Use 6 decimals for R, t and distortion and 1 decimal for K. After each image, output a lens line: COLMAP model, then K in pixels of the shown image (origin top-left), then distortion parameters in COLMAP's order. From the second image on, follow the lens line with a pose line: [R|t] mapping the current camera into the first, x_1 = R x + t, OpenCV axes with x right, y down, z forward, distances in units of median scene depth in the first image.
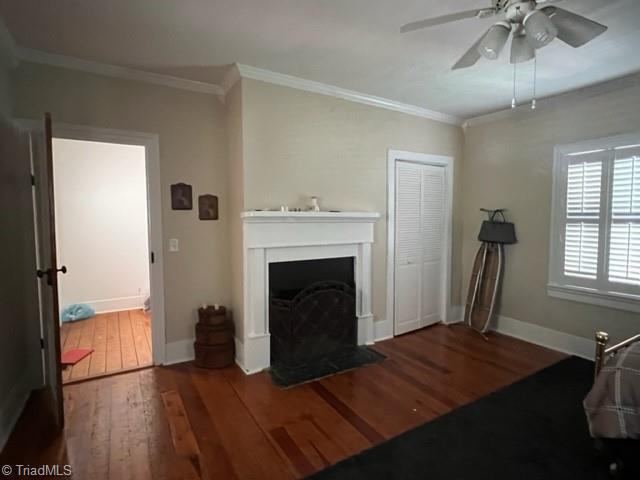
lens RADIAL K [[341.9, 0, 316.6], [0, 341.9, 237.5], [0, 0, 1]] dist [-0.018127, 0.001870]
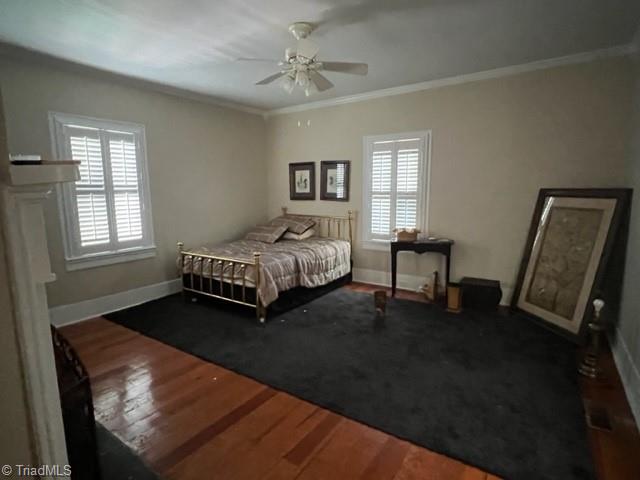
lens RADIAL K [[341.9, 0, 321.5], [0, 341.9, 239.2], [0, 0, 1]] dist [-0.018127, 0.001870]
pose [[-0.413810, -0.133923, 0.900459, -0.547184], [0.060361, 0.982907, 0.173925, -0.048238], [-0.908360, 0.126325, -0.398653, 0.824975]]
